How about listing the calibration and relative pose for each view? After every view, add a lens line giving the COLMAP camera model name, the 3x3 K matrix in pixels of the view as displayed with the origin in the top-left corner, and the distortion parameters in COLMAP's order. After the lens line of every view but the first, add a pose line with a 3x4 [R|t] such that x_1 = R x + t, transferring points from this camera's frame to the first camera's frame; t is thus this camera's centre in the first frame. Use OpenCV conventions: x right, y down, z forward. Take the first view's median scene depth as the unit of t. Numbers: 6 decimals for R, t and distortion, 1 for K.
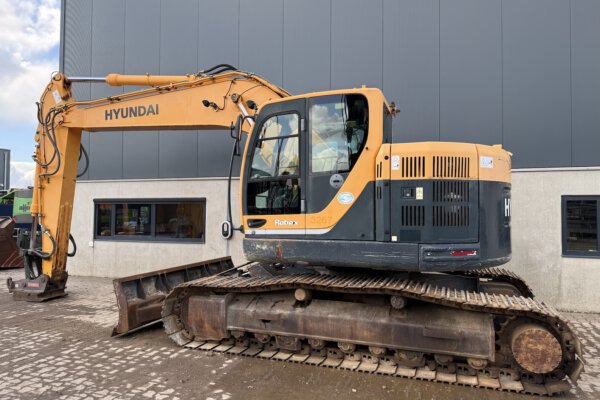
lens RADIAL K [[419.9, 0, 298.2], [0, 419.9, 200.1], [0, 0, 1]] dist [0.046670, -0.049237]
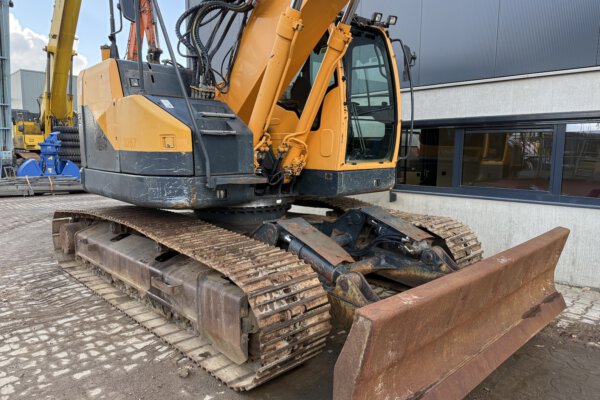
lens RADIAL K [[419.9, 0, 300.3], [0, 419.9, 202.1], [0, 0, 1]] dist [0.046670, -0.049237]
pose [[0.903582, 0.051233, -0.425342, 0.171130], [0.013987, 0.988767, 0.148811, 0.033769], [0.428188, -0.140412, 0.892715, 0.537149]]
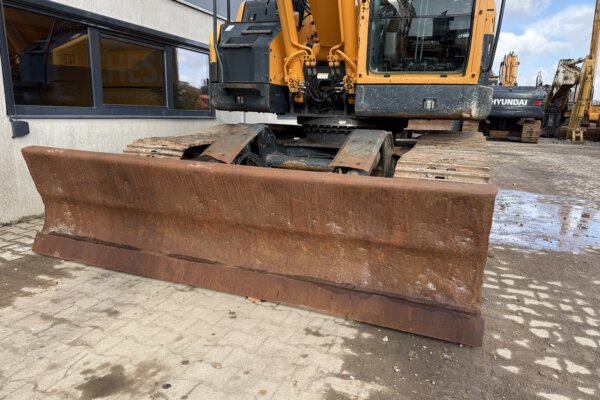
lens RADIAL K [[419.9, 0, 300.7], [0, 419.9, 199.9], [0, 0, 1]] dist [0.046670, -0.049237]
pose [[0.022629, -0.207598, 0.977953, -0.881462], [-0.061567, 0.976057, 0.208620, 0.152250], [-0.997846, -0.064930, 0.009306, 1.317549]]
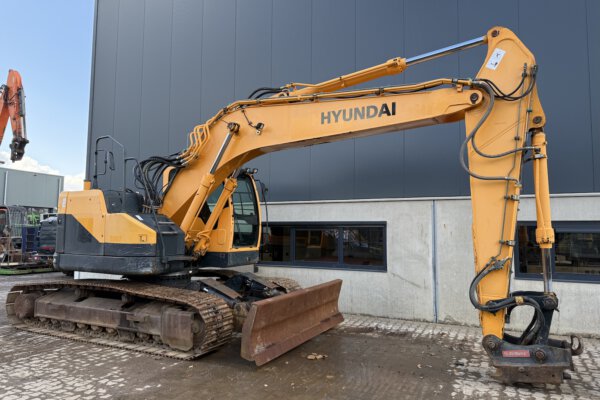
lens RADIAL K [[419.9, 0, 297.8], [0, 419.9, 200.7], [0, 0, 1]] dist [0.046670, -0.049237]
pose [[0.994604, -0.005360, -0.103609, 0.289039], [0.000529, 0.998914, -0.046592, -0.019751], [0.103746, 0.046286, 0.993526, -0.183756]]
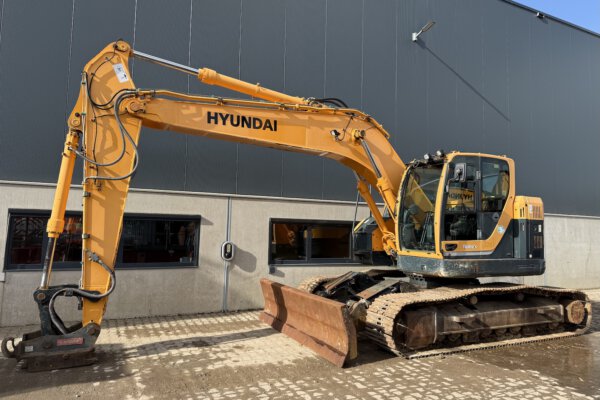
lens RADIAL K [[419.9, 0, 300.0], [0, 419.9, 198.8], [0, 0, 1]] dist [0.046670, -0.049237]
pose [[0.694434, 0.062214, 0.716861, -1.391648], [-0.039712, 0.998051, -0.048147, -0.012379], [-0.718459, 0.004967, 0.695551, 0.448322]]
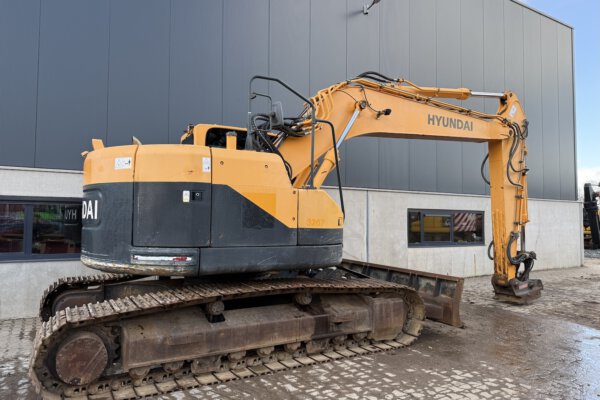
lens RADIAL K [[419.9, 0, 302.0], [0, 419.9, 204.2], [0, 0, 1]] dist [0.046670, -0.049237]
pose [[0.625534, 0.028793, 0.779665, -1.224365], [-0.030098, 0.999465, -0.012762, 0.007451], [-0.779616, -0.015484, 0.626066, 0.486526]]
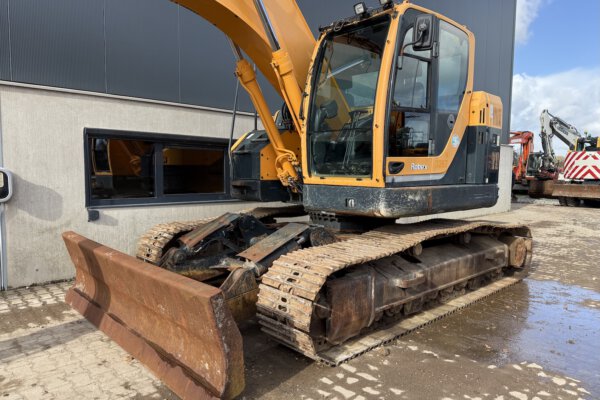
lens RADIAL K [[419.9, 0, 299.5], [0, 419.9, 195.0], [0, 0, 1]] dist [0.046670, -0.049237]
pose [[0.451349, -0.056378, 0.890565, -0.893555], [-0.036627, 0.995991, 0.081615, 0.049518], [-0.891595, -0.069456, 0.447475, 0.833480]]
